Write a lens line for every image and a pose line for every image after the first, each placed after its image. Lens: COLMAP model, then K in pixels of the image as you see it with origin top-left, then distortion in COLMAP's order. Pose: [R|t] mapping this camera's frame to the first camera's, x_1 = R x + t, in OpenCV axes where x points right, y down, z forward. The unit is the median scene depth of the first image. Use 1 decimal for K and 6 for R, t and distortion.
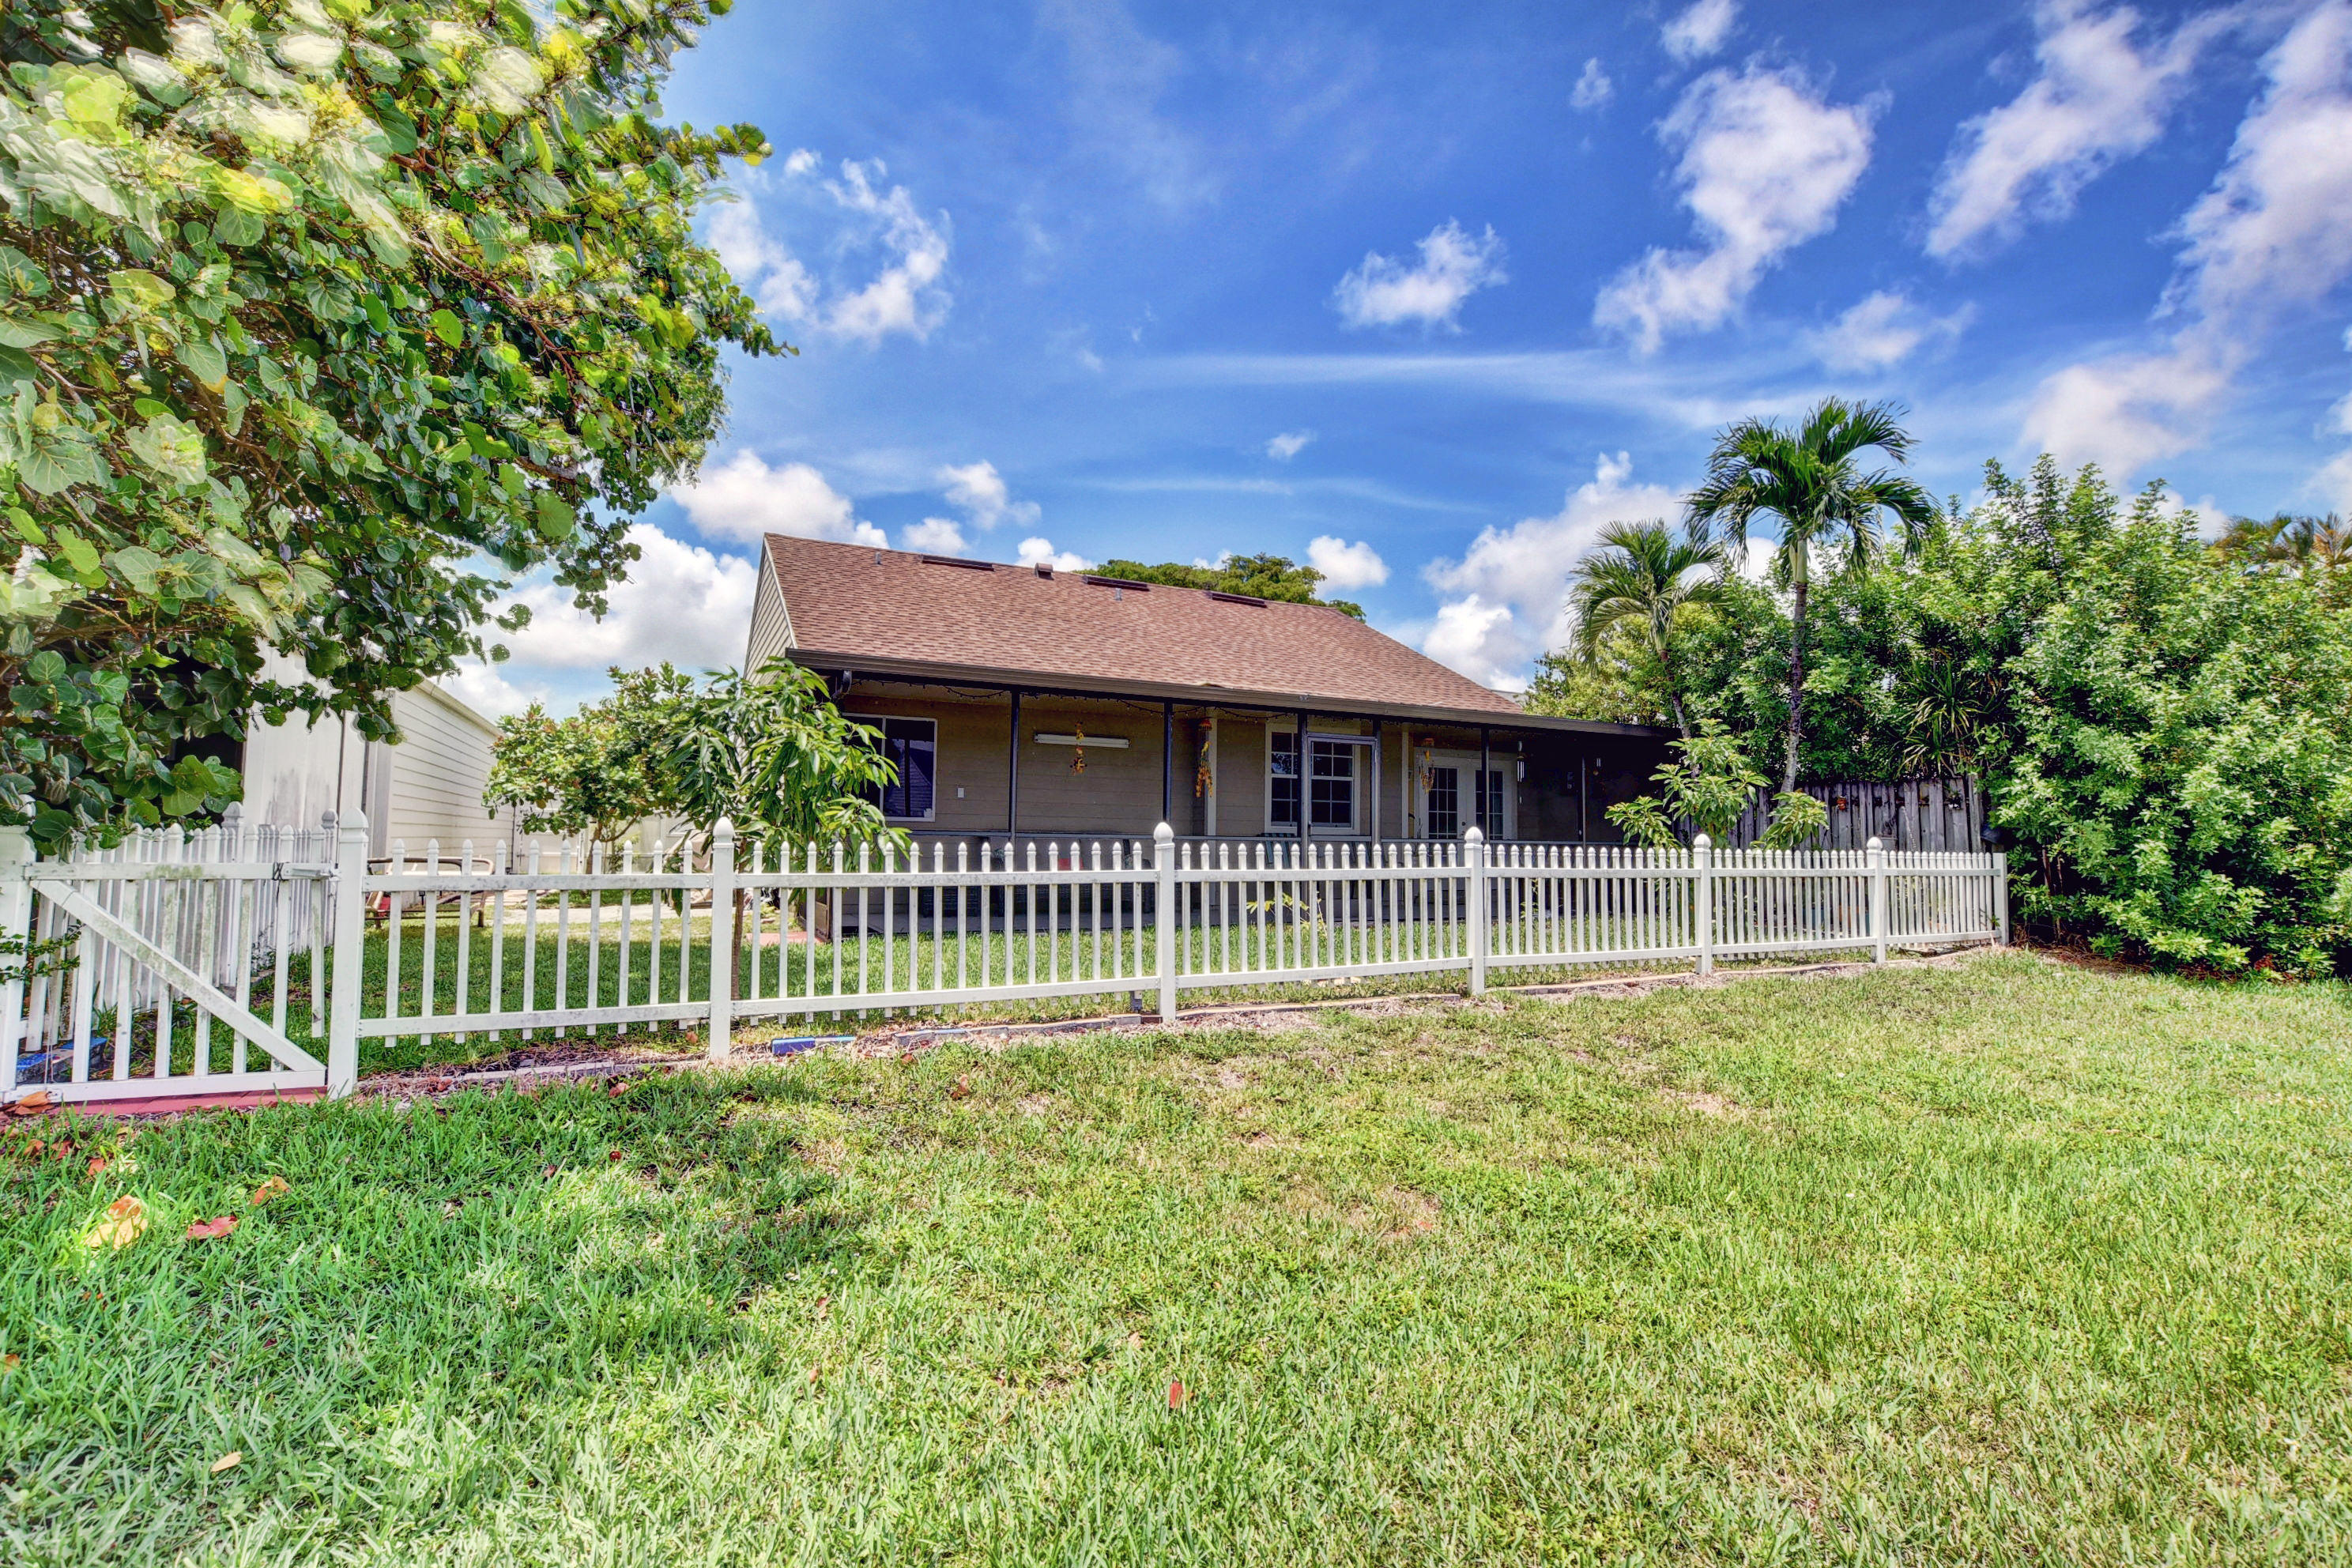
lens RADIAL K [[1039.3, 0, 1189.0], [0, 1039.3, 773.6], [0, 0, 1]] dist [-0.034154, 0.001803]
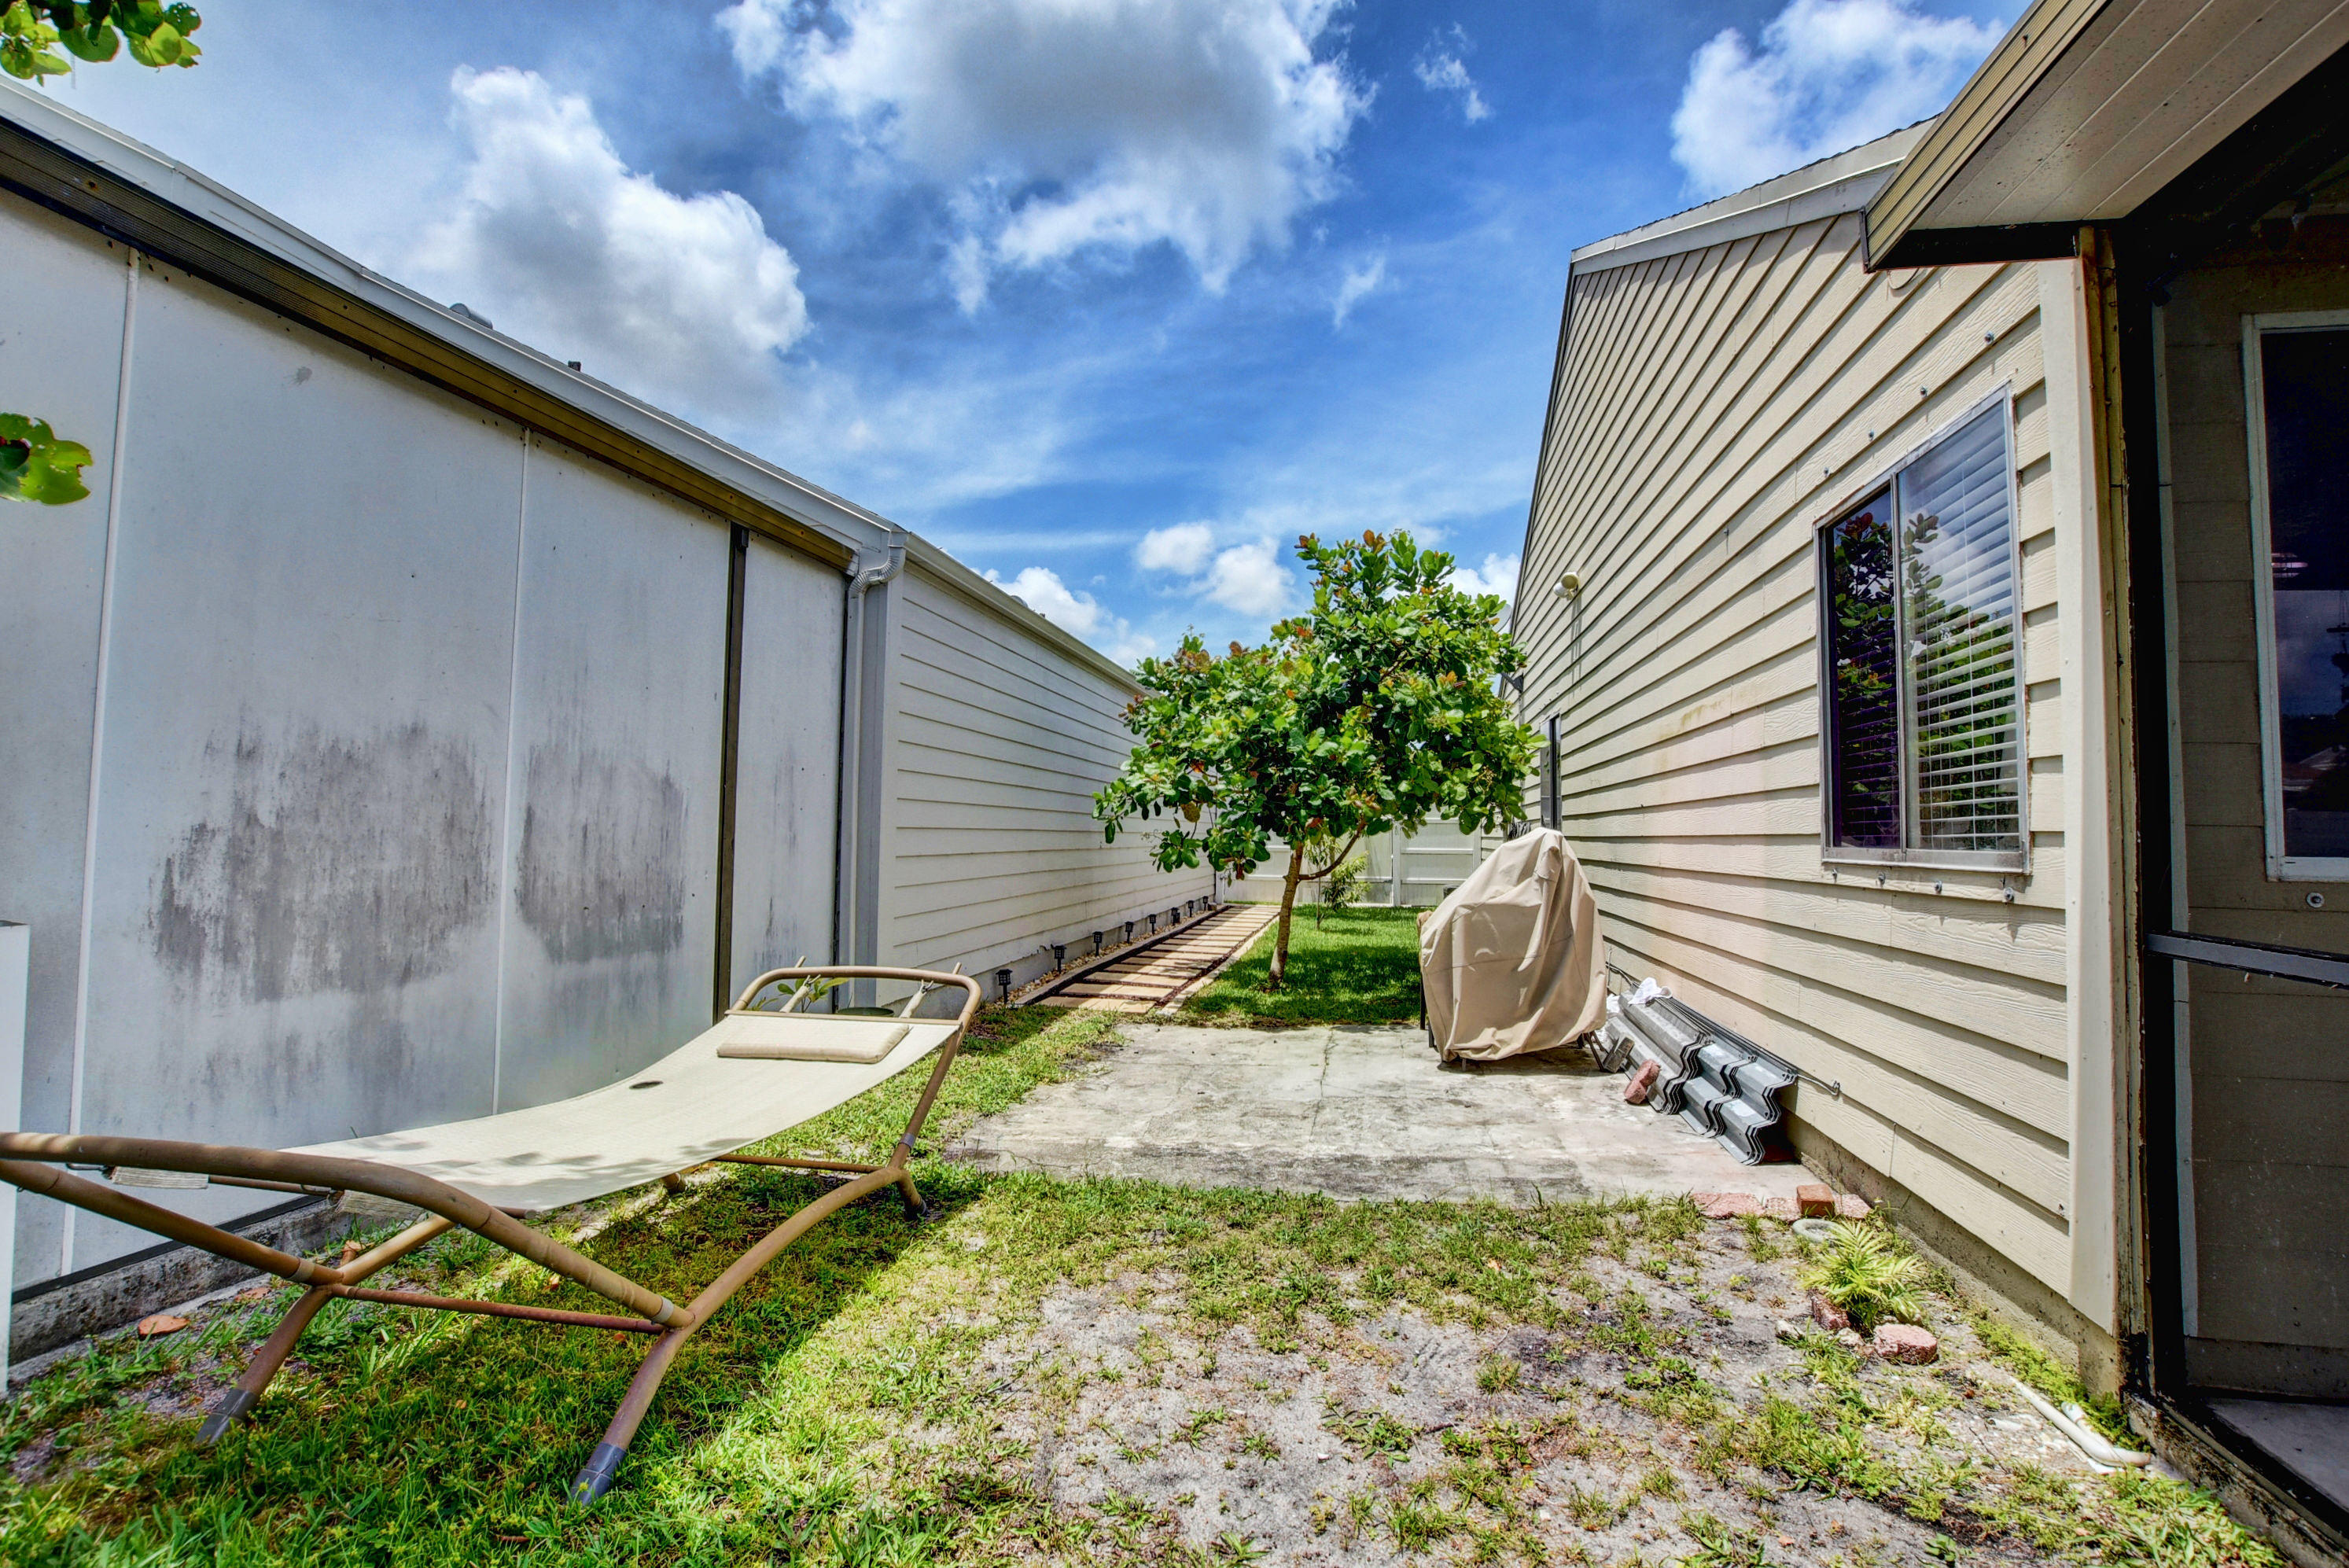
lens RADIAL K [[1038.0, 0, 1180.1], [0, 1038.0, 783.1], [0, 0, 1]] dist [-0.034154, 0.001803]
pose [[0.794387, -0.036594, -0.606308, -0.317768], [0.034869, 0.999285, -0.014627, 0.022661], [0.606410, -0.009522, 0.795095, 0.580134]]
